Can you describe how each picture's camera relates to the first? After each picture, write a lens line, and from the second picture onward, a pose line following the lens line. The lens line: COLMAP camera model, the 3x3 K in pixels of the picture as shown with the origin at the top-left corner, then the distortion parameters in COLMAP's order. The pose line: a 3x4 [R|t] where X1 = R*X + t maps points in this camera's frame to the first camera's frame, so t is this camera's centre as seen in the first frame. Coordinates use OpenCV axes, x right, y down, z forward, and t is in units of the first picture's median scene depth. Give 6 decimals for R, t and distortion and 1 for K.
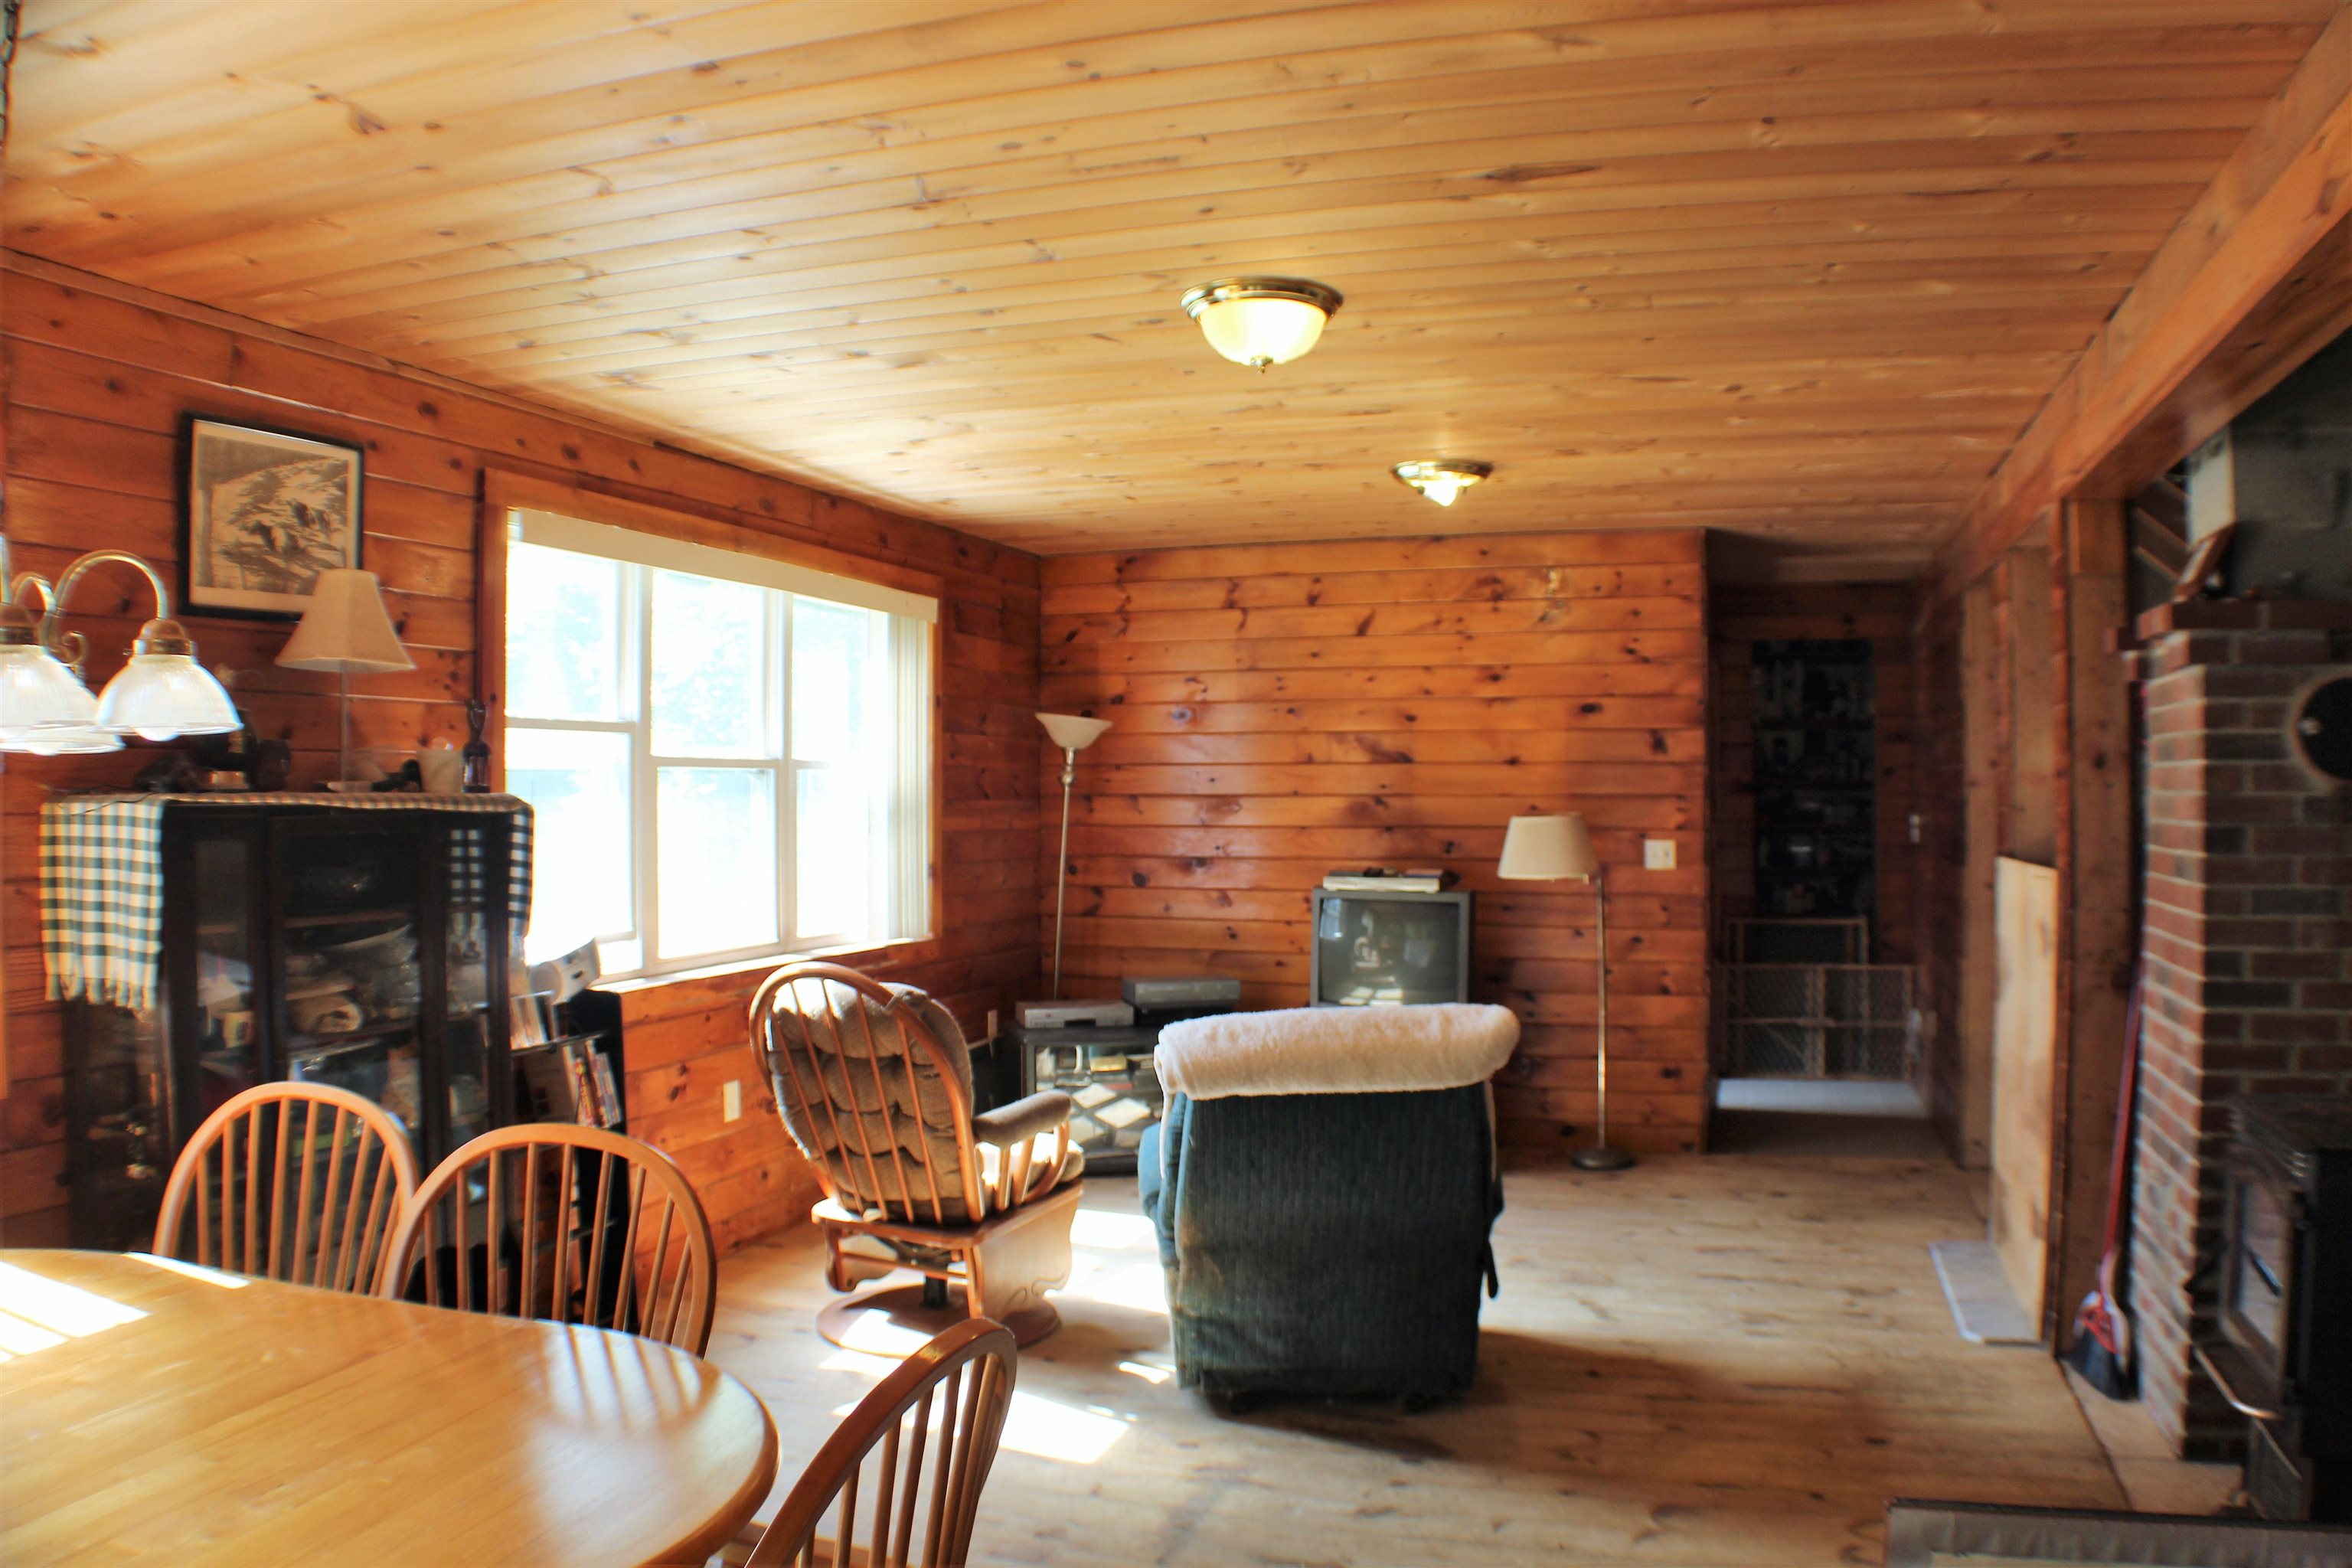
lens RADIAL K [[1707.7, 0, 1208.9], [0, 1707.7, 790.2], [0, 0, 1]] dist [-0.180472, 0.052180]
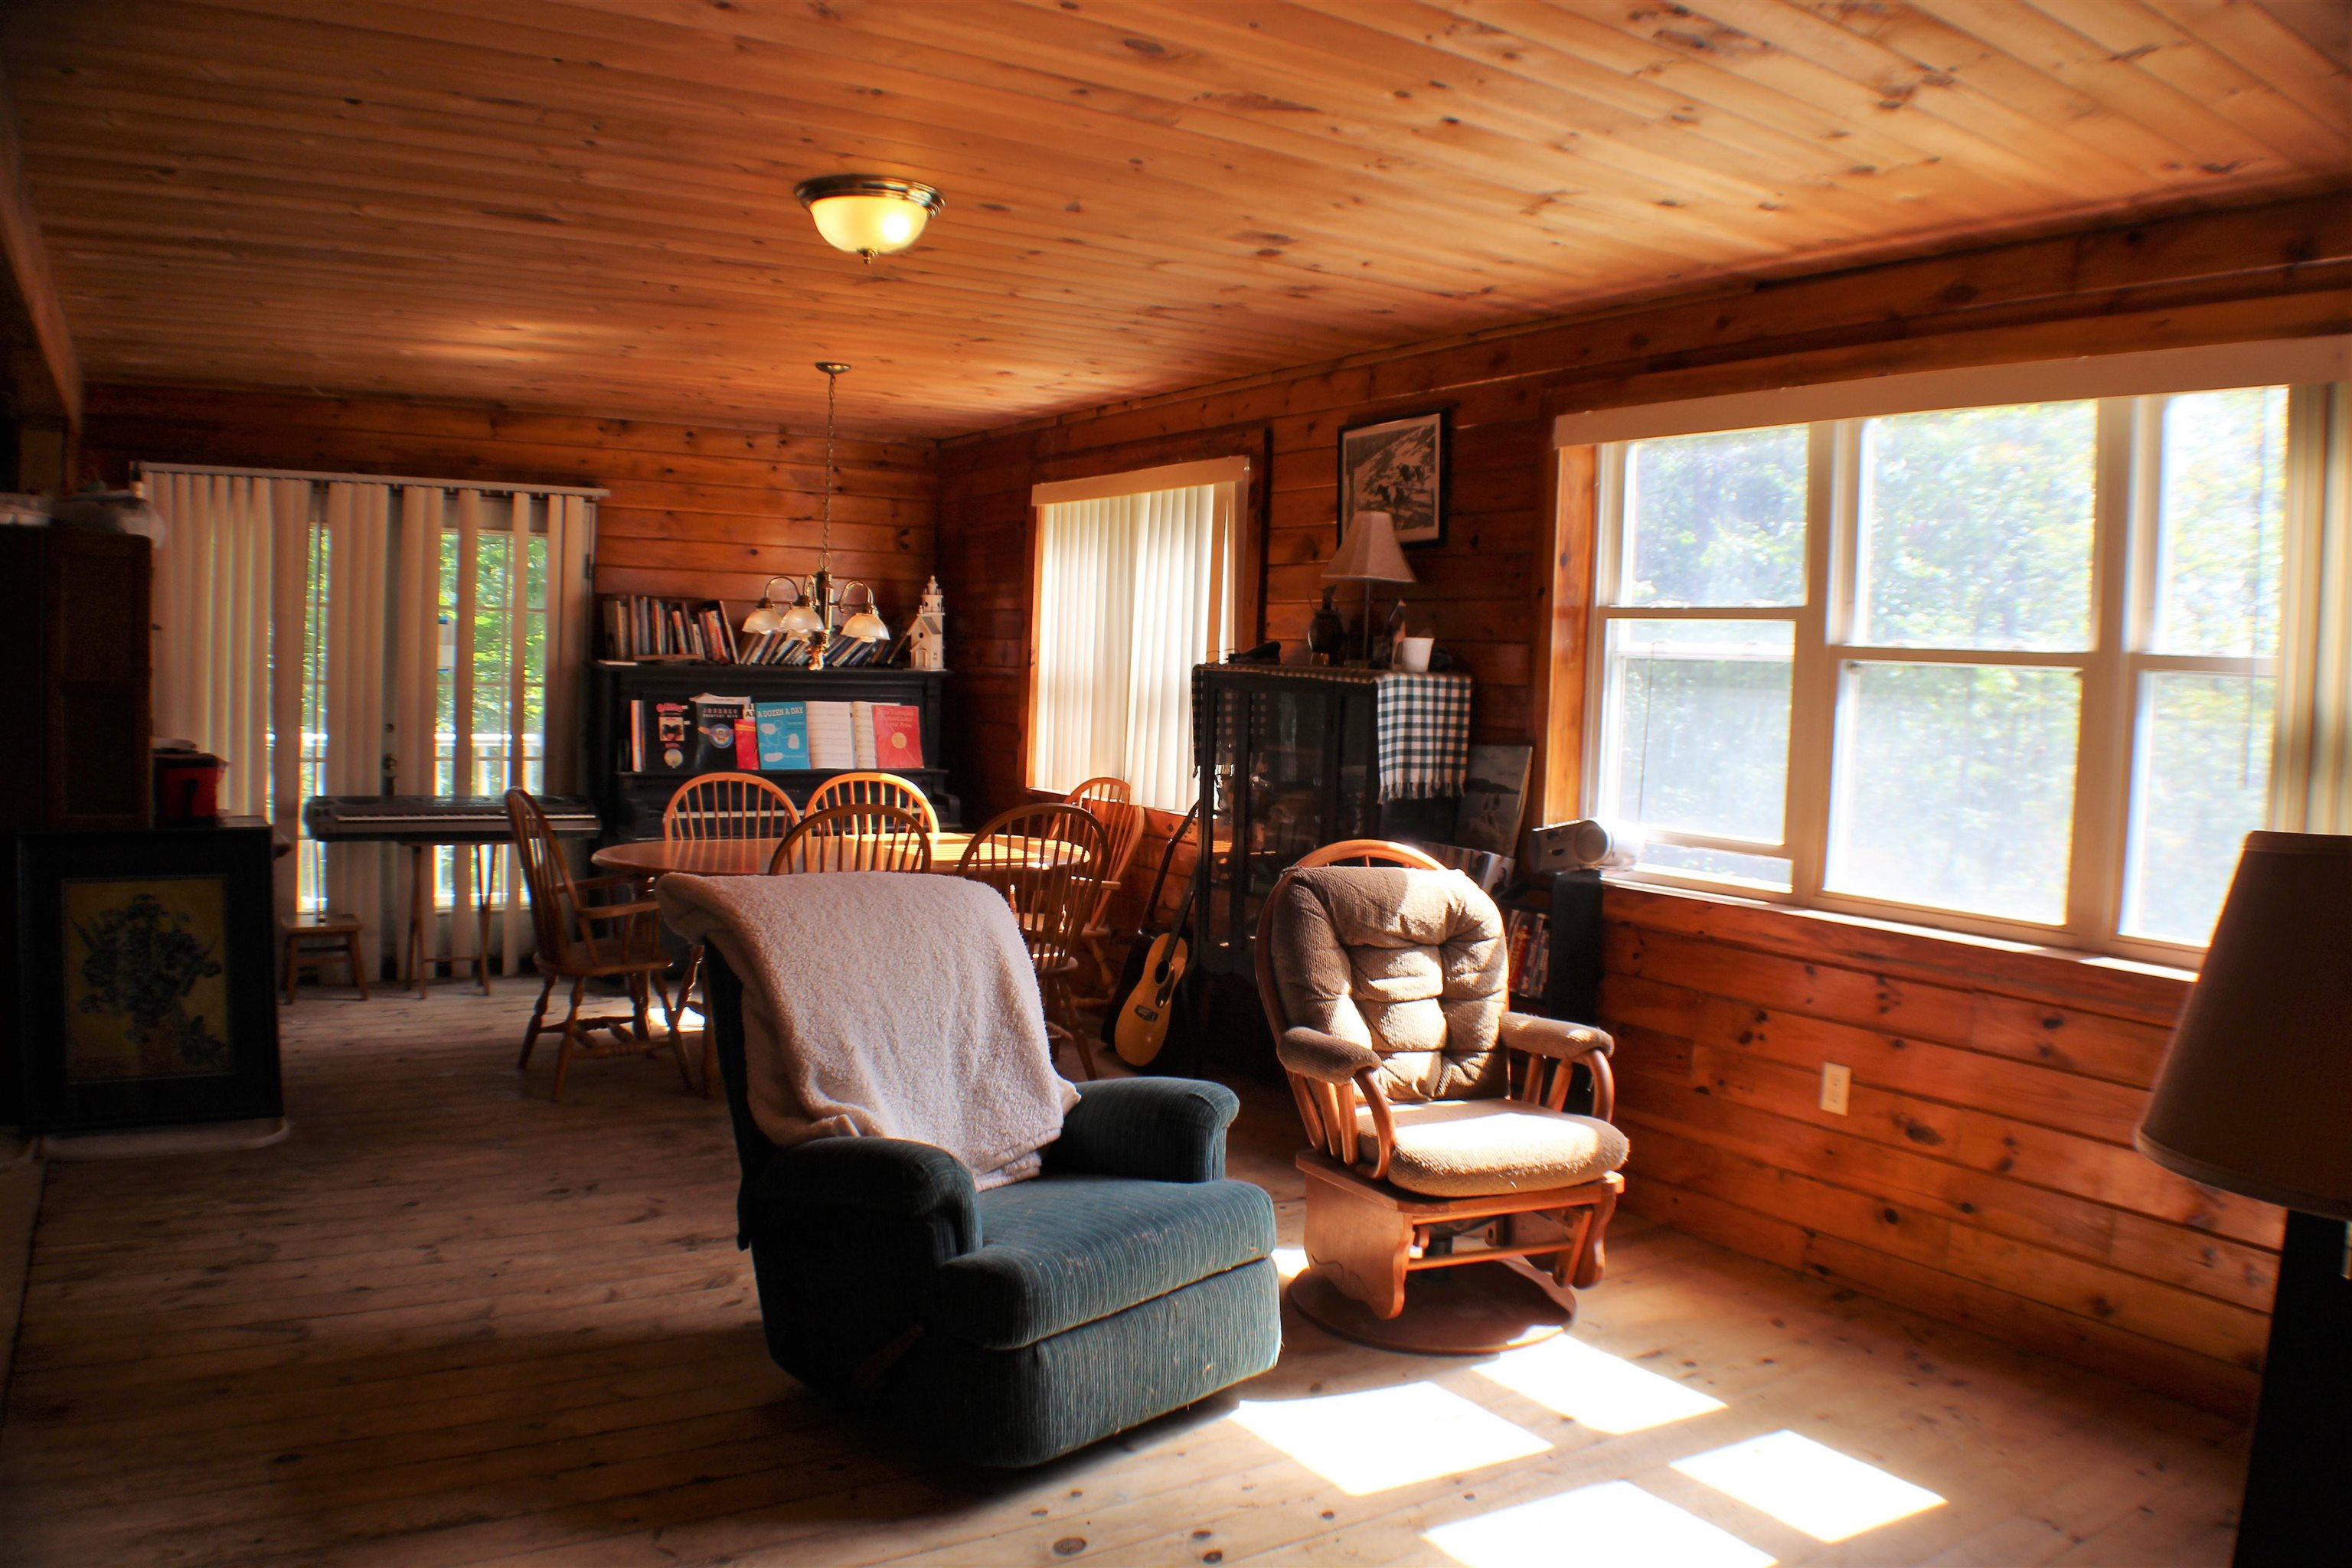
lens RADIAL K [[1707.7, 0, 1208.9], [0, 1707.7, 790.2], [0, 0, 1]] dist [-0.180472, 0.052180]
pose [[-0.620048, 0.039255, -0.783581, 0.734996], [-0.036713, 0.996202, 0.078958, -0.004115], [0.783705, 0.077725, -0.616252, 1.833872]]
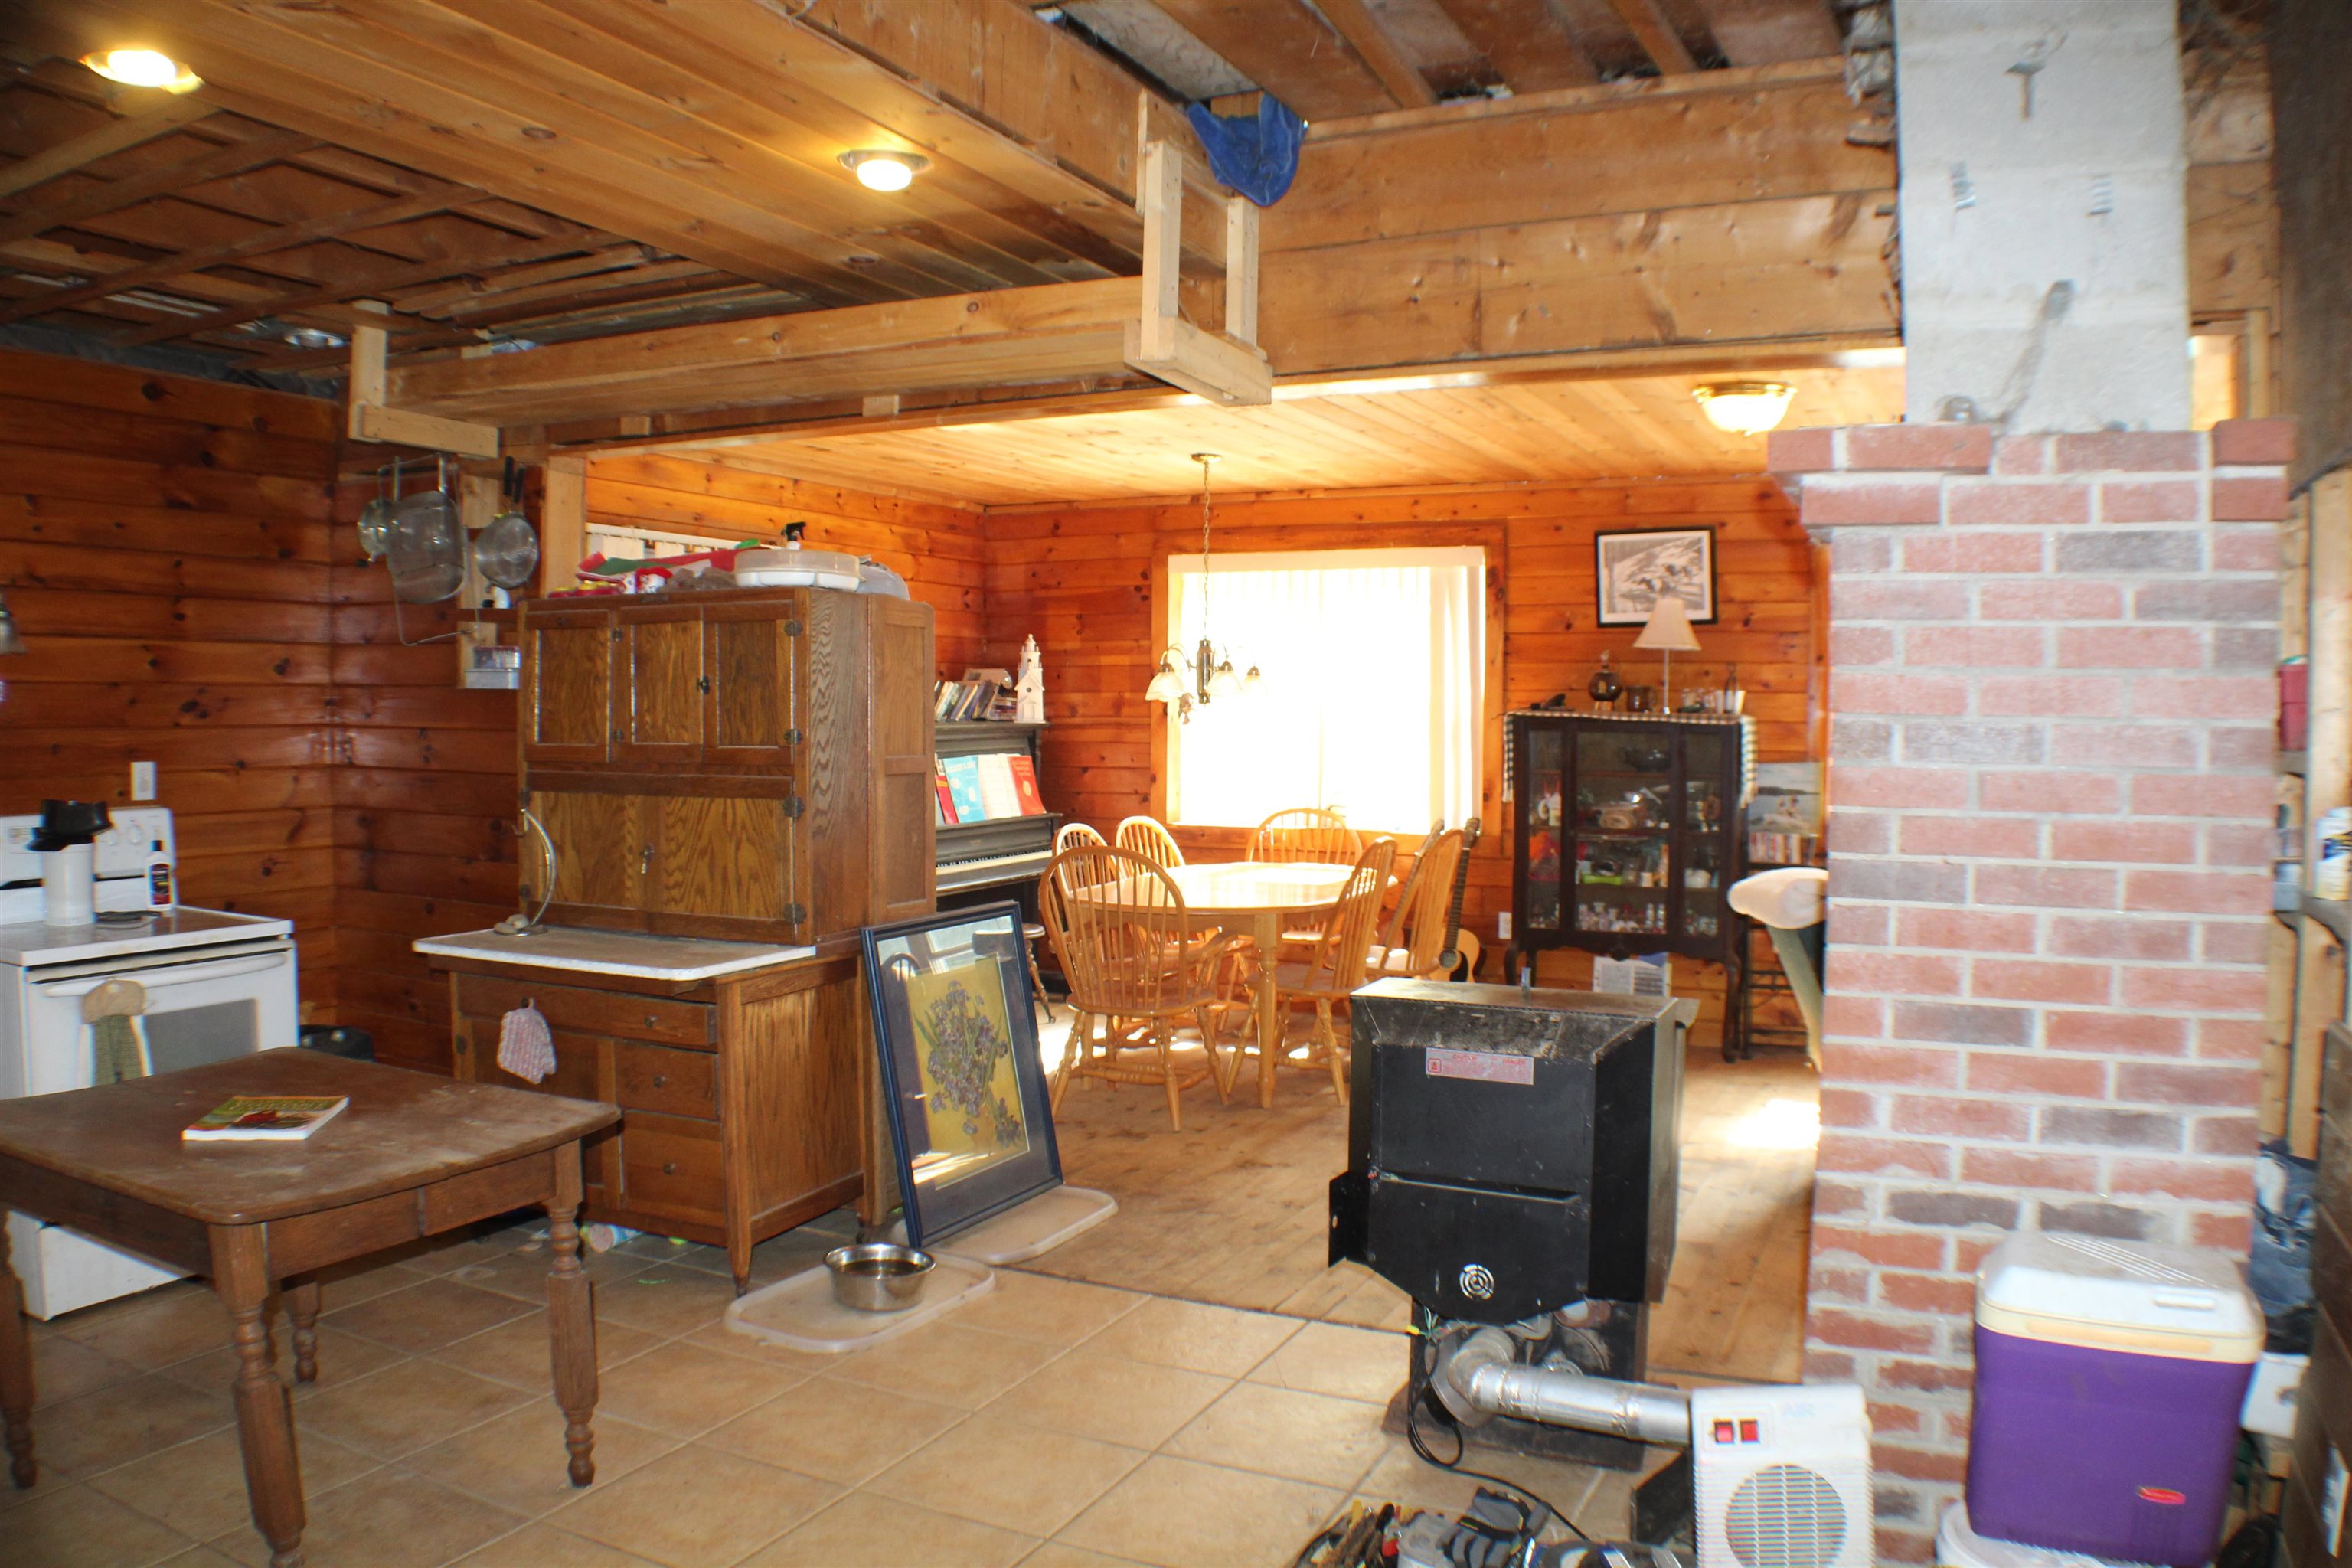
lens RADIAL K [[1707.7, 0, 1208.9], [0, 1707.7, 790.2], [0, 0, 1]] dist [-0.180472, 0.052180]
pose [[-0.110982, 0.049906, -0.992569, 1.556183], [-0.011093, 0.998614, 0.051450, -0.003292], [0.993761, 0.016720, -0.110274, 0.683464]]
